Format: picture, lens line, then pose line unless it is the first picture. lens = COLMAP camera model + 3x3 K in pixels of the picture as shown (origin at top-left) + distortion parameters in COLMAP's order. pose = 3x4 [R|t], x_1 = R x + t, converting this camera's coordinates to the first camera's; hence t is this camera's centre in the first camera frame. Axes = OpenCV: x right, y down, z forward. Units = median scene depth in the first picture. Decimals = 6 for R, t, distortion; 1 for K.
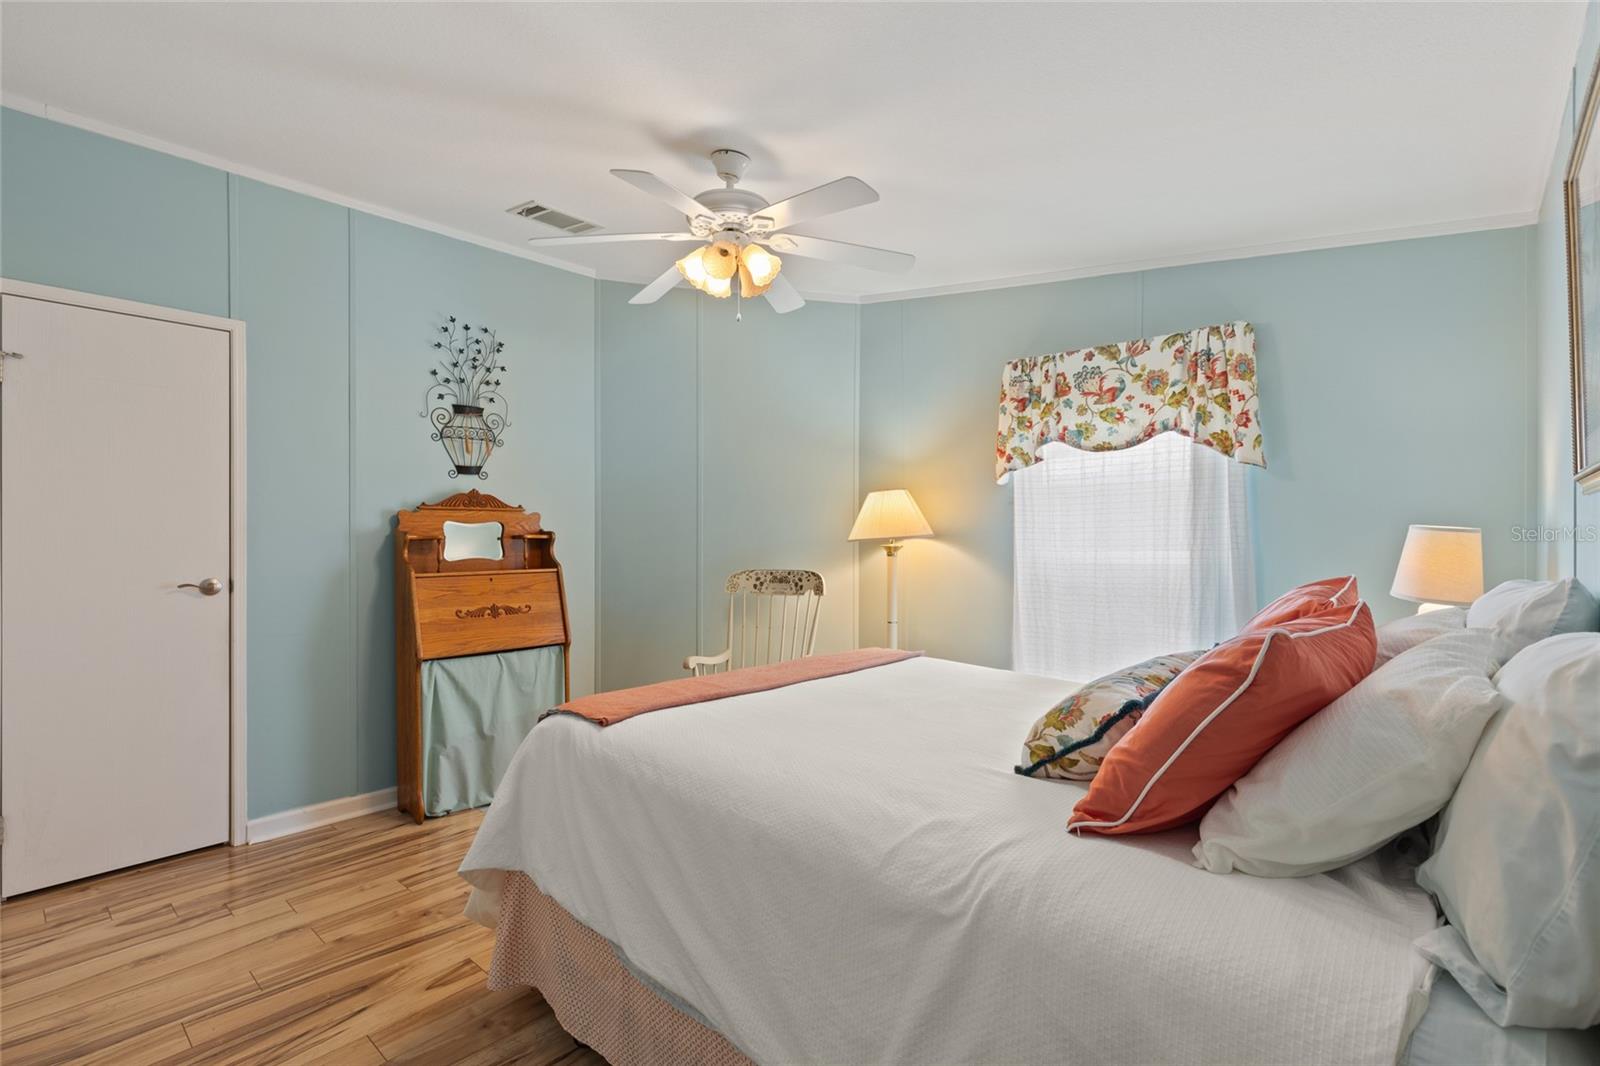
lens RADIAL K [[721.3, 0, 793.2], [0, 721.3, 519.1], [0, 0, 1]] dist [0.002139, -0.000708]
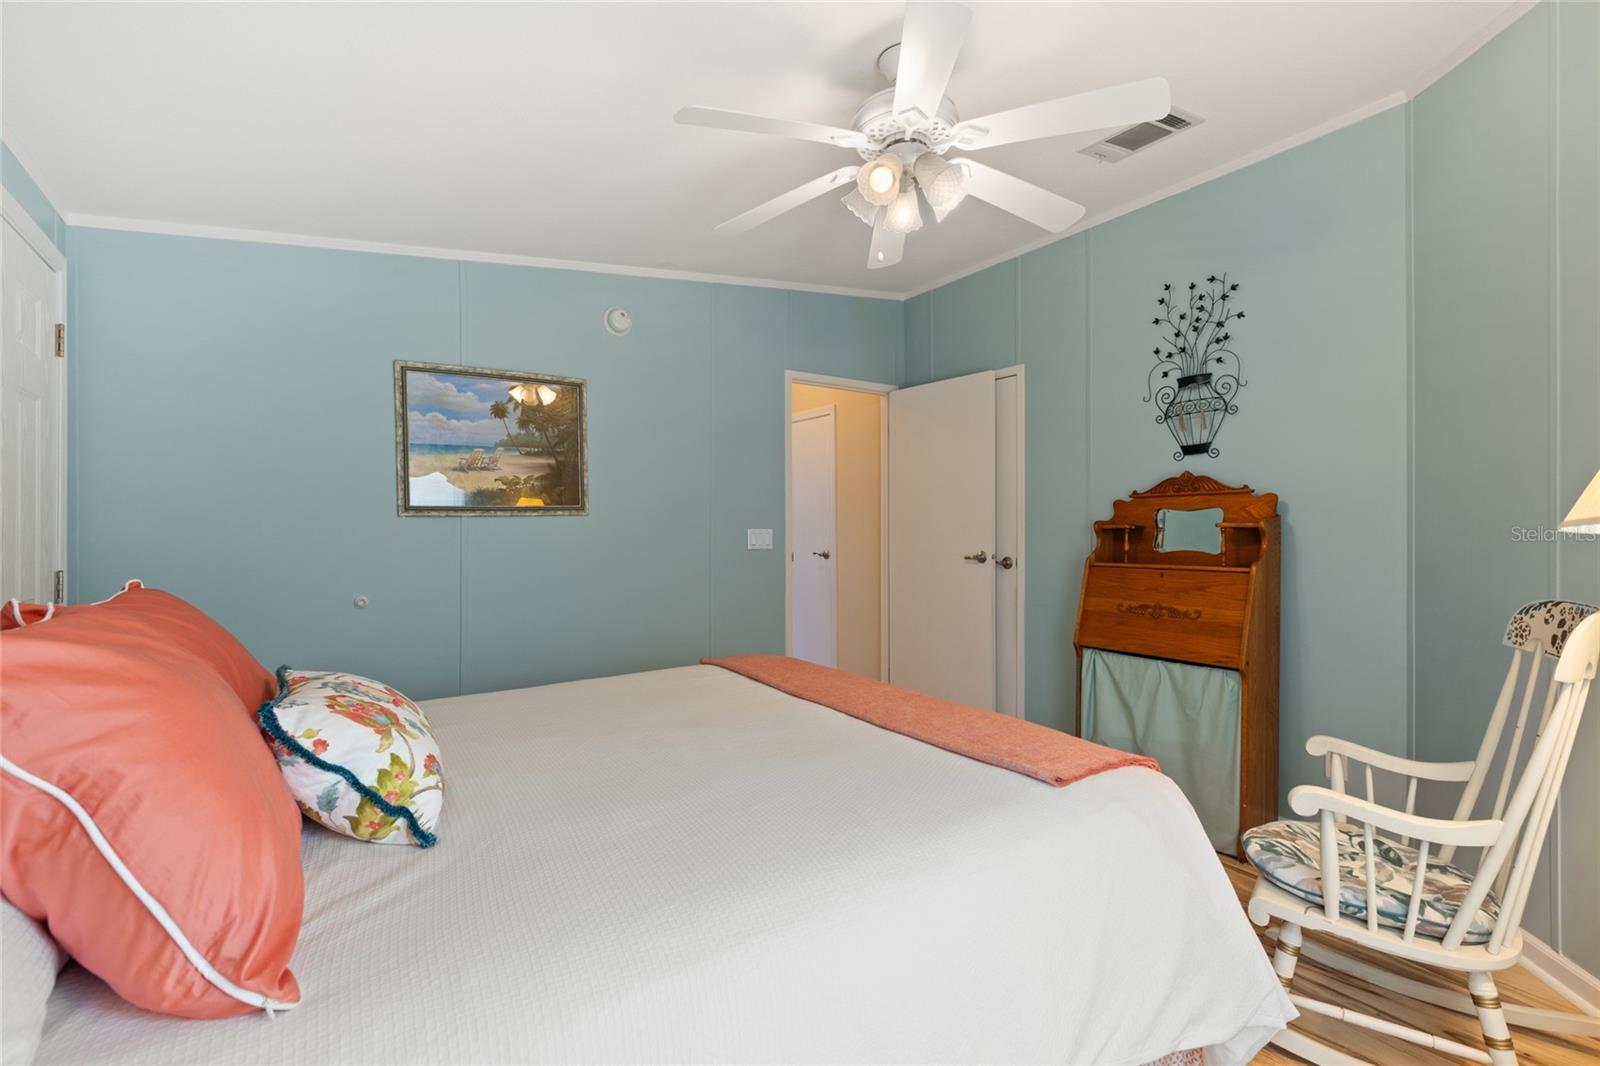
lens RADIAL K [[721.3, 0, 793.2], [0, 721.3, 519.1], [0, 0, 1]] dist [0.002139, -0.000708]
pose [[-0.224955, -0.014829, -0.974256, 0.509546], [0.022534, 0.999538, -0.020417, 0.023106], [0.974108, -0.026547, -0.224517, 0.730020]]
